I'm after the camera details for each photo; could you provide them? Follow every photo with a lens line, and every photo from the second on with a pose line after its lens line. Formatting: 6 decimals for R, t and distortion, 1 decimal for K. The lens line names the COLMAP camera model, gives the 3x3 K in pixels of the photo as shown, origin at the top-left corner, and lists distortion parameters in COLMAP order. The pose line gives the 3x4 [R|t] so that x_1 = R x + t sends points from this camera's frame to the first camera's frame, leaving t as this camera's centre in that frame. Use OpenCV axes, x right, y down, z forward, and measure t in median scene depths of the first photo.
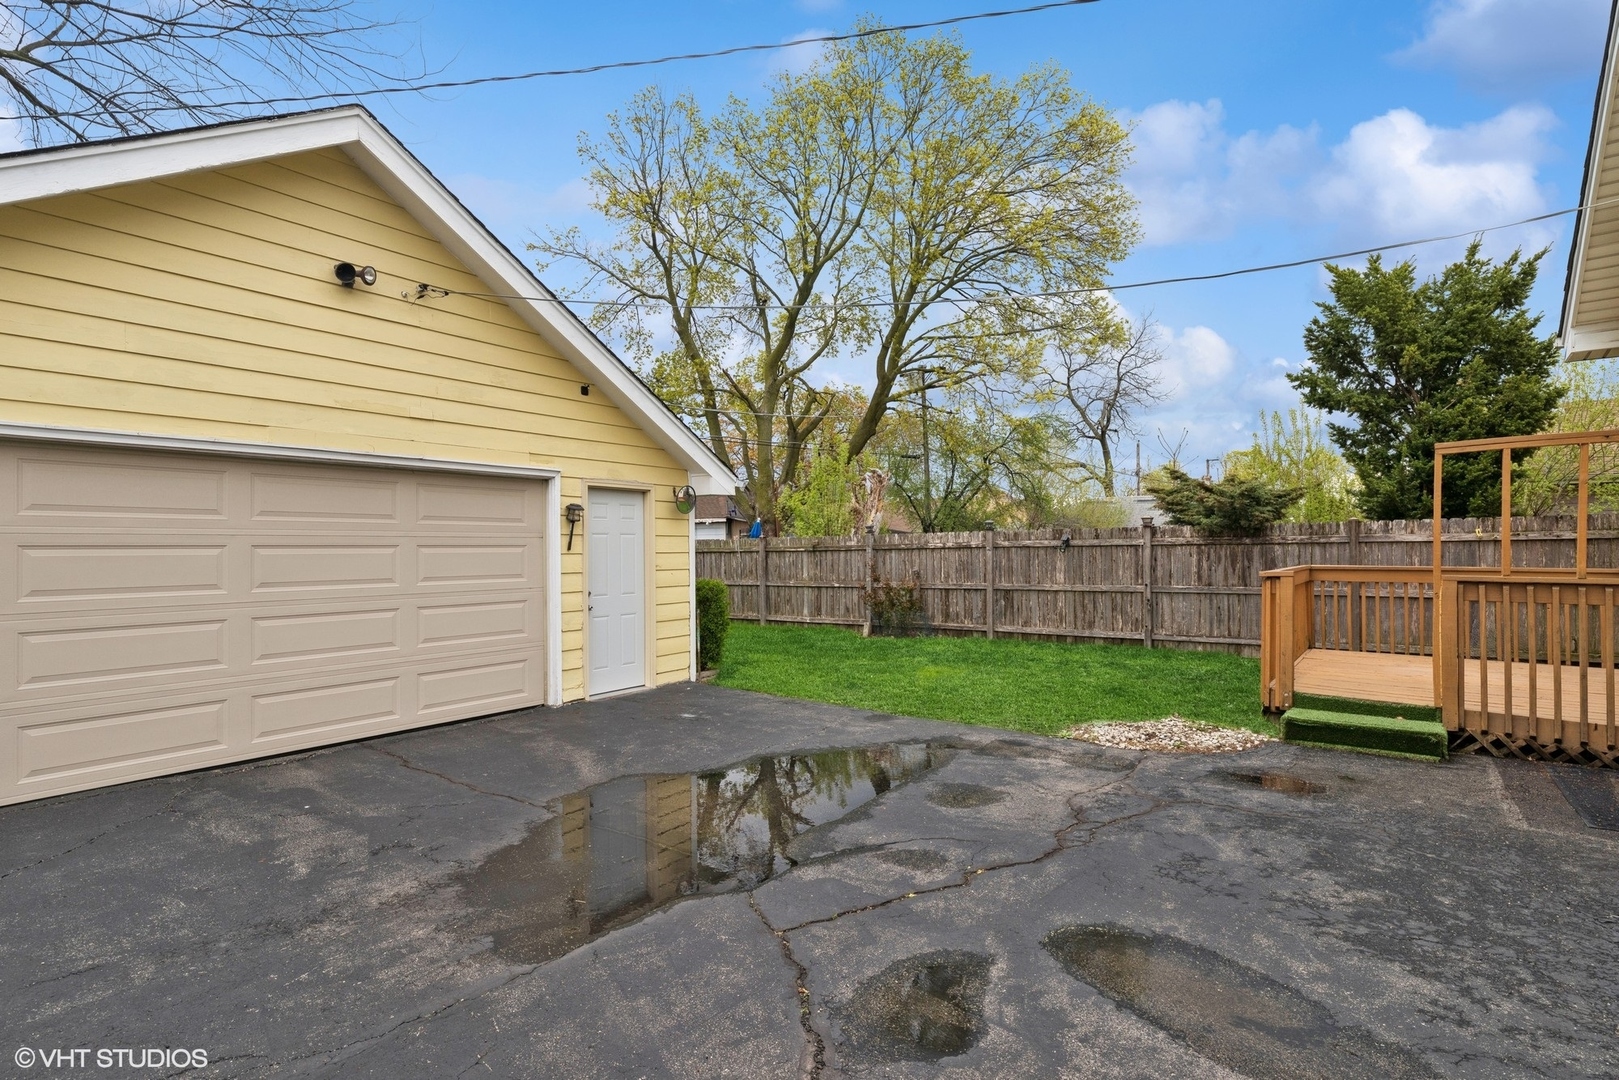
lens RADIAL K [[814.8, 0, 809.9], [0, 814.8, 533.4], [0, 0, 1]] dist [0.002254, -0.001711]
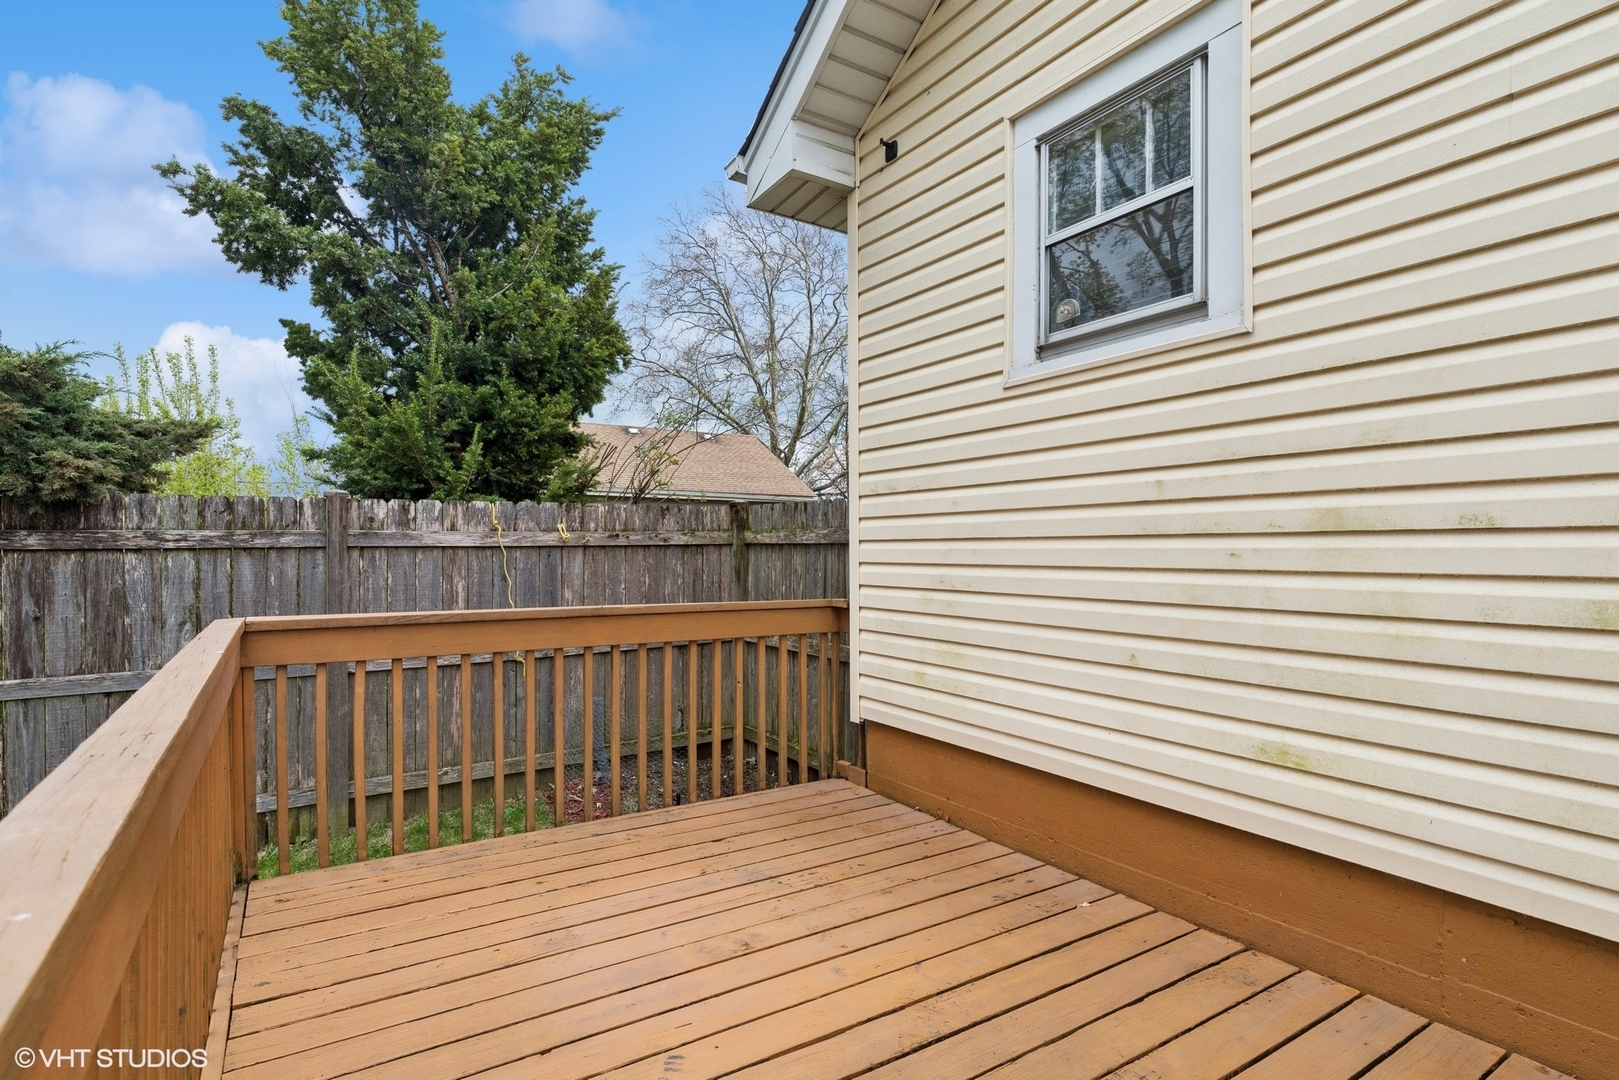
lens RADIAL K [[814.8, 0, 811.5], [0, 814.8, 531.8], [0, 0, 1]] dist [0.002254, -0.001711]
pose [[0.400239, 0.022458, 0.916136, 0.368728], [-0.021797, 0.999650, -0.014983, 0.003536], [-0.916152, -0.013972, 0.400588, 0.589378]]
